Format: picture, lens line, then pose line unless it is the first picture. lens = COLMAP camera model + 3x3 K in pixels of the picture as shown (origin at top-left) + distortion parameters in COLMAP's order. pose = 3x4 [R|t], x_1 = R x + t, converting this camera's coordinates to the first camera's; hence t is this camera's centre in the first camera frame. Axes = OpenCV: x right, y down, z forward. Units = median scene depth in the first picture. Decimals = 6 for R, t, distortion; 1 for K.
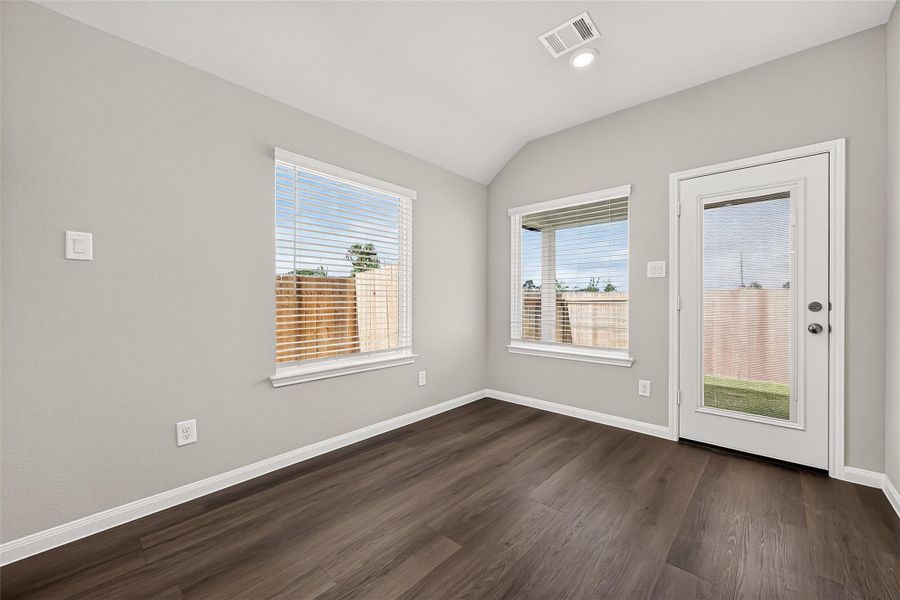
lens RADIAL K [[350.3, 0, 454.4], [0, 350.3, 299.5], [0, 0, 1]] dist [0.004255, -0.001065]
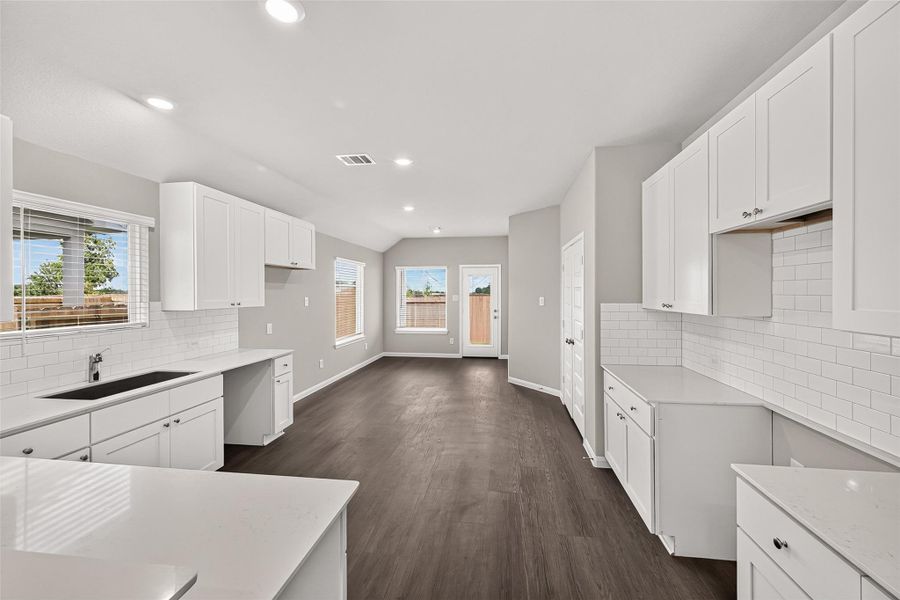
lens RADIAL K [[350.3, 0, 456.5], [0, 350.3, 293.1], [0, 0, 1]] dist [0.004255, -0.001065]
pose [[0.831052, -0.004534, 0.556177, -1.049689], [0.003688, 0.999990, 0.002640, -0.142619], [-0.556183, -0.000143, 0.831060, -1.432659]]
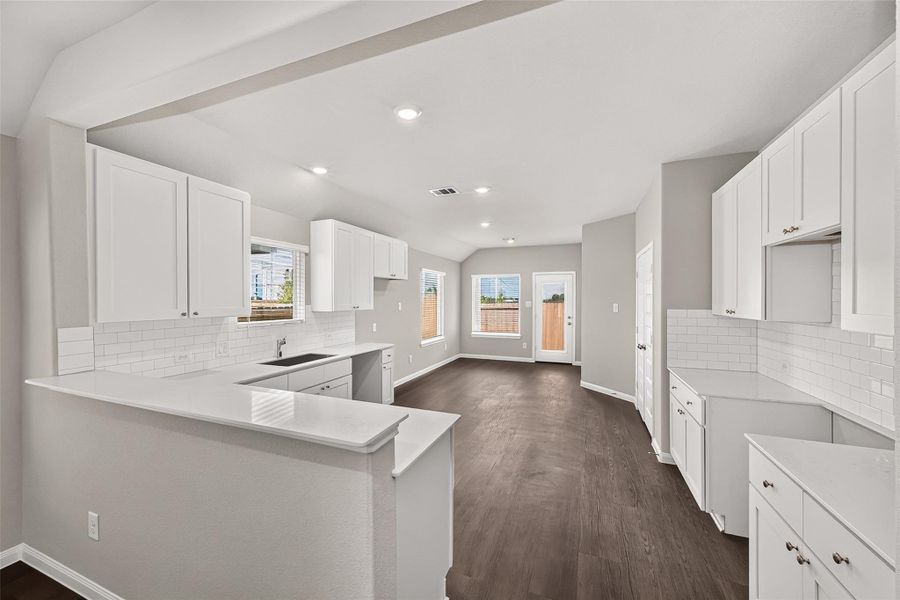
lens RADIAL K [[350.3, 0, 433.6], [0, 350.3, 301.4], [0, 0, 1]] dist [0.004255, -0.001065]
pose [[0.949837, -0.003410, 0.312726, -1.174196], [0.001414, 0.999977, 0.006610, -0.142023], [-0.312741, -0.005836, 0.949820, -1.644613]]
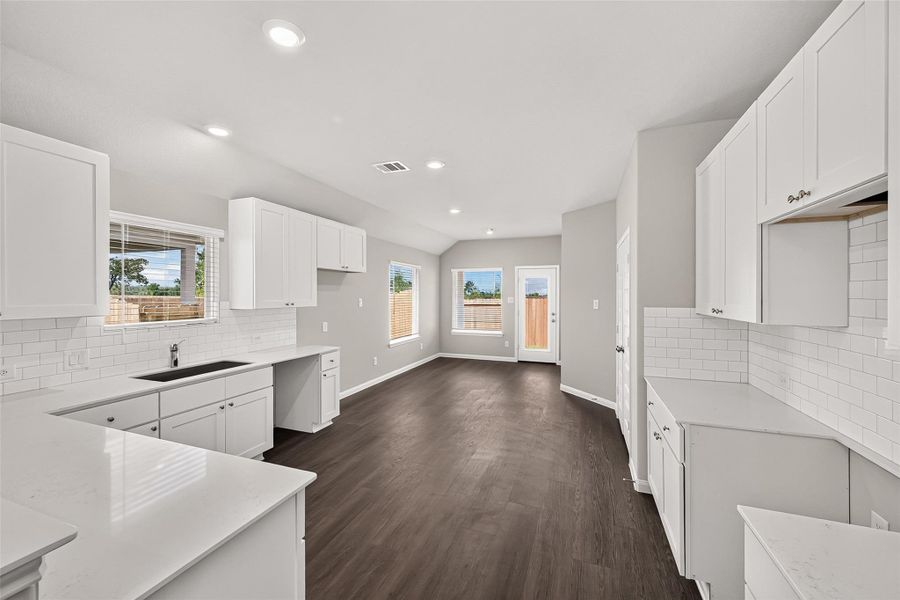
lens RADIAL K [[350.3, 0, 449.7], [0, 350.3, 295.0], [0, 0, 1]] dist [0.004255, -0.001065]
pose [[0.933348, -0.000133, 0.358973, -0.918383], [-0.000368, 0.999999, 0.001327, -0.141887], [-0.358973, -0.001371, 0.933347, -1.489930]]
